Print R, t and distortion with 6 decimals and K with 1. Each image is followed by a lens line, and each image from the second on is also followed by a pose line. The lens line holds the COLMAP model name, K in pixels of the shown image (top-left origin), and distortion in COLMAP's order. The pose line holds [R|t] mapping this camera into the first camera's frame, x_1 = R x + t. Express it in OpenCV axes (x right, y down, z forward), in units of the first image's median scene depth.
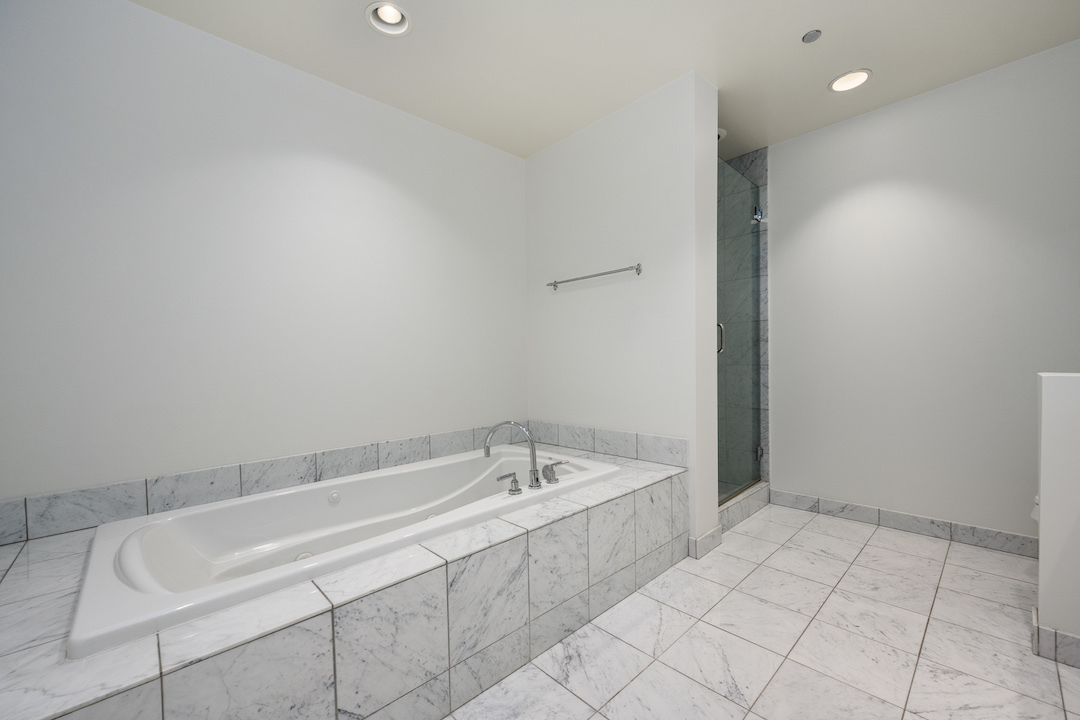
lens RADIAL K [[436.6, 0, 547.2], [0, 436.6, 367.1], [0, 0, 1]] dist [-0.001835, -0.000031]
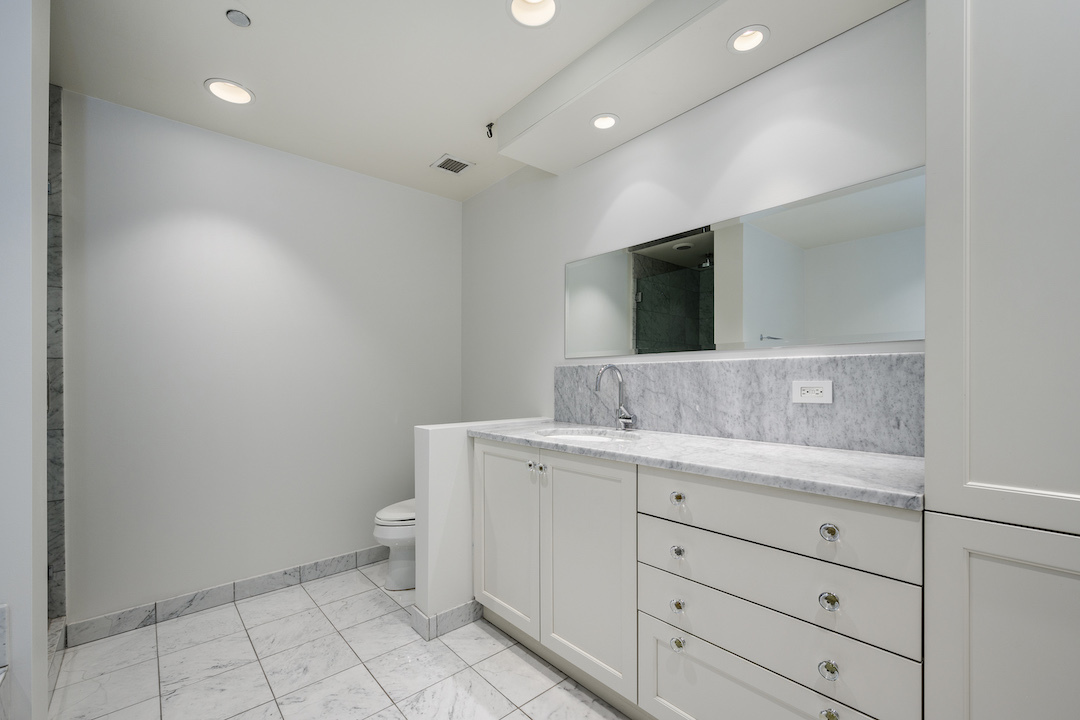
lens RADIAL K [[458.4, 0, 534.4], [0, 458.4, 381.2], [0, 0, 1]] dist [0.000524, 0.000682]
pose [[0.045822, 0.012305, 0.998874, -0.161570], [0.023837, 0.999626, -0.013408, -0.062554], [-0.998665, 0.024424, 0.045512, 0.362777]]
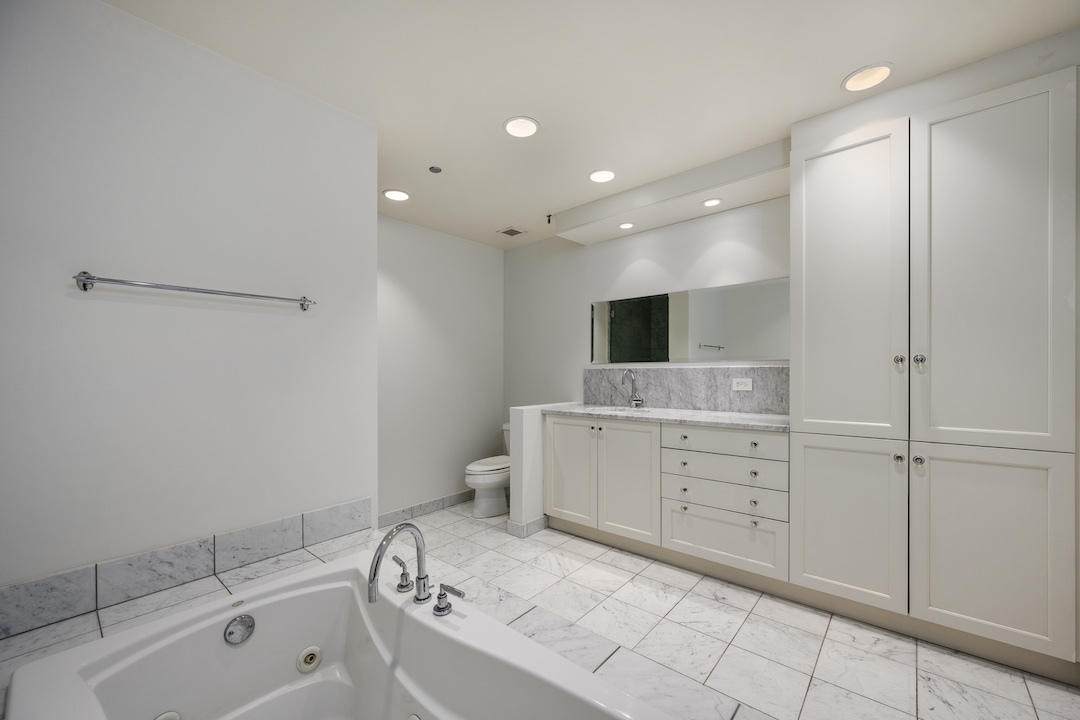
lens RADIAL K [[436.6, 0, 539.1], [0, 436.6, 376.1], [0, 0, 1]] dist [-0.001835, -0.000031]
pose [[-0.102480, 0.007054, 0.994710, -0.639182], [0.028923, 0.999573, -0.004109, -0.081633], [-0.994315, 0.028348, -0.102640, 0.683669]]
